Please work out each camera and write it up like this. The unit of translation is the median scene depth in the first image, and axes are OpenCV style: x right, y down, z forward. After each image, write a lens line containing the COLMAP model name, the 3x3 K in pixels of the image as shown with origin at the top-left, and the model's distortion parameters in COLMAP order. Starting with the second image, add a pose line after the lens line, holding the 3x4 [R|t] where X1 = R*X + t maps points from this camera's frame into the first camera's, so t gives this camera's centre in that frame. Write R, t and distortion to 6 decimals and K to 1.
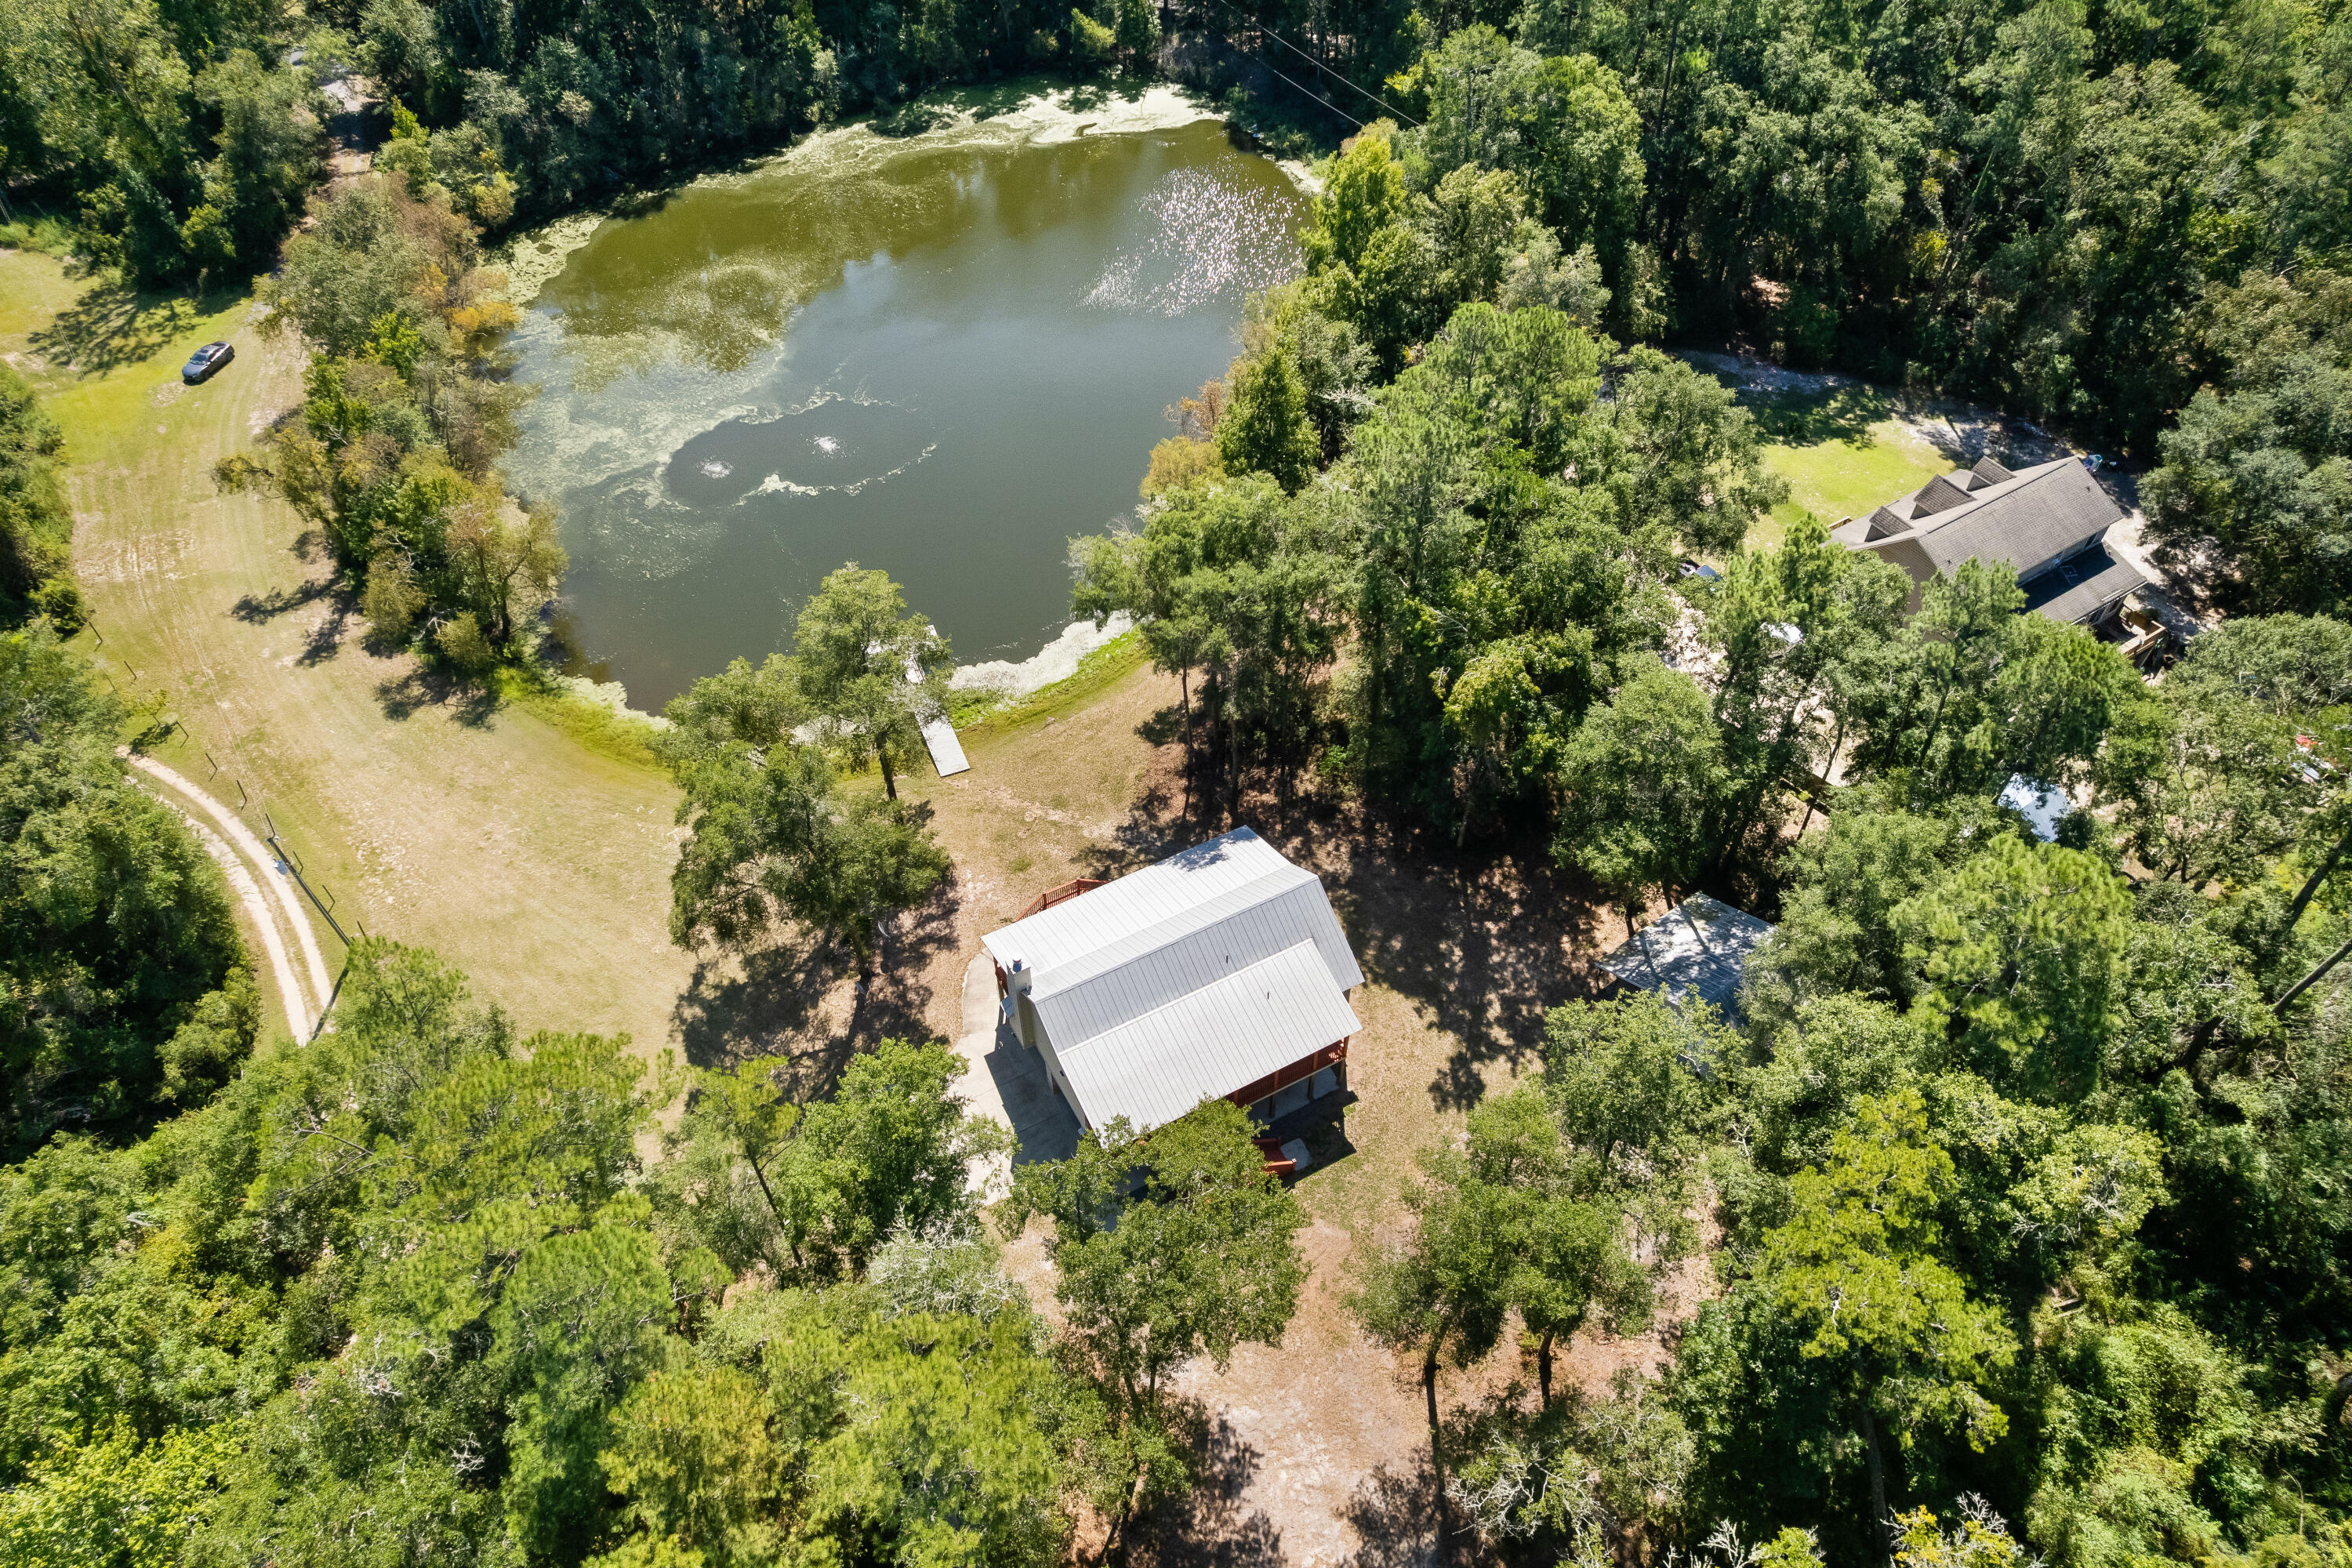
lens RADIAL K [[1485.6, 0, 1208.6], [0, 1485.6, 898.4], [0, 0, 1]] dist [-0.083689, 0.071293]
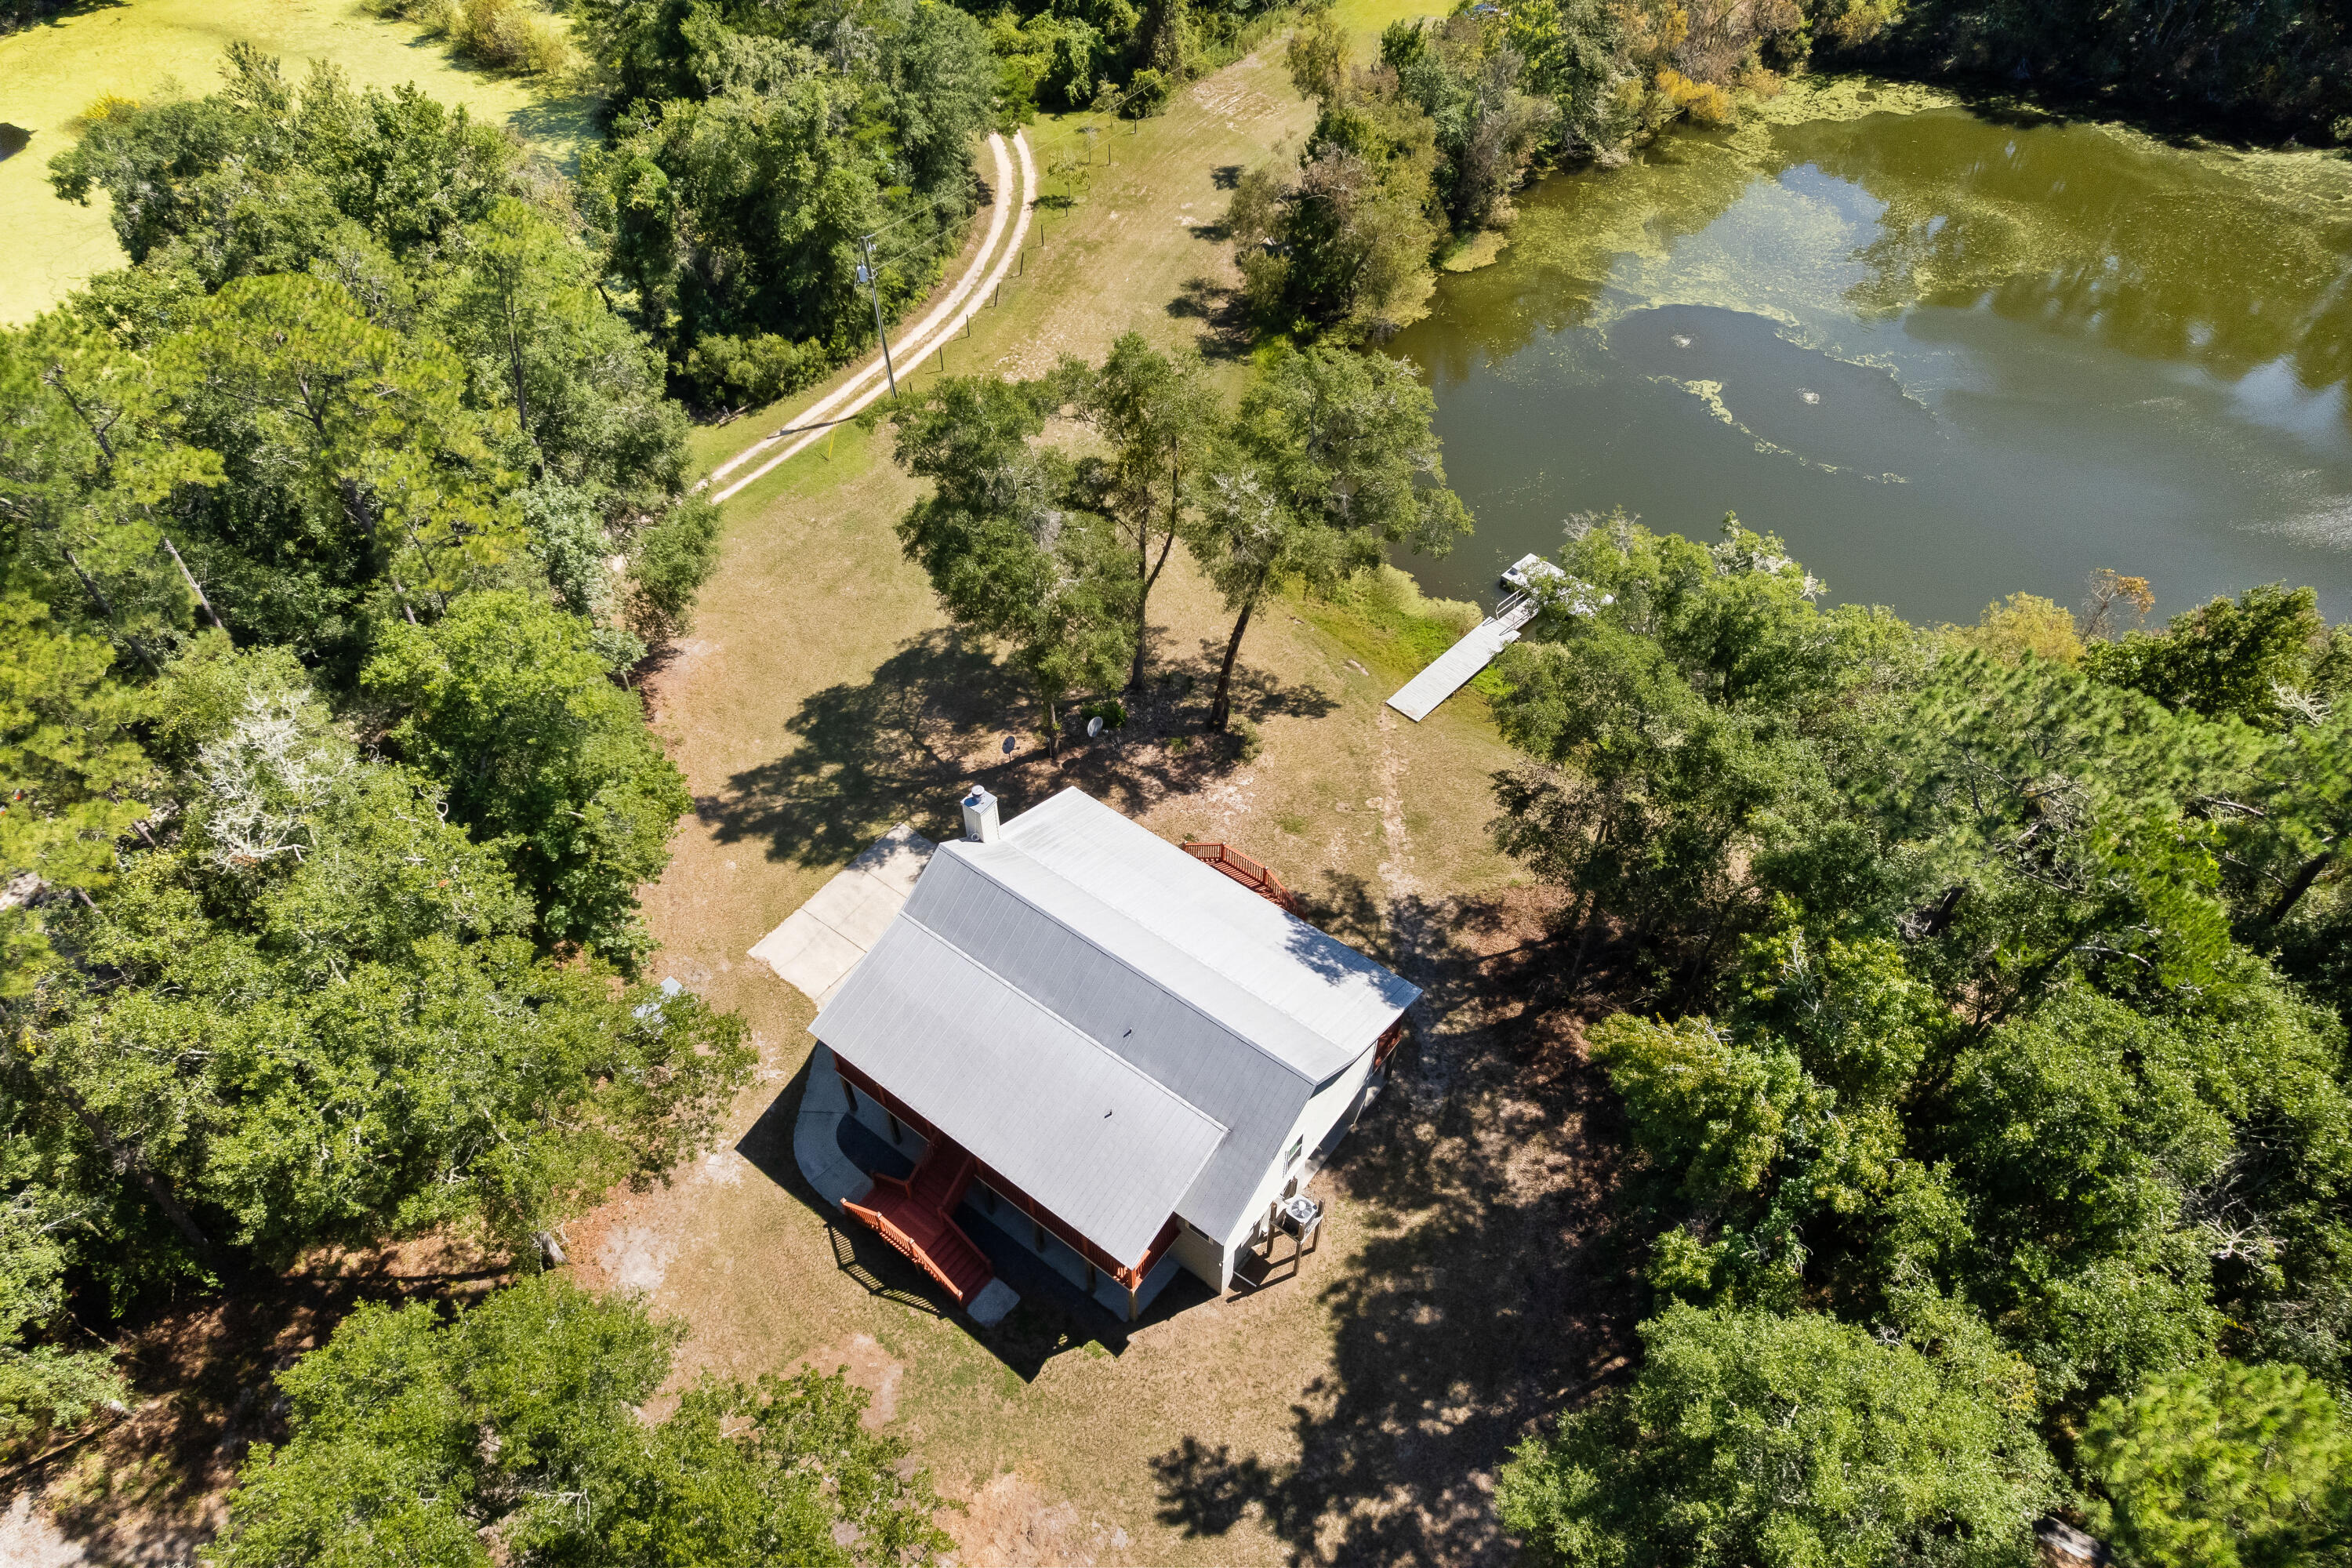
lens RADIAL K [[1485.6, 0, 1208.6], [0, 1485.6, 898.4], [0, 0, 1]] dist [-0.083689, 0.071293]
pose [[0.384638, 0.703485, -0.597631, 0.323086], [-0.714599, 0.636761, 0.289626, -0.182690], [0.584295, 0.315665, 0.747633, 0.438220]]
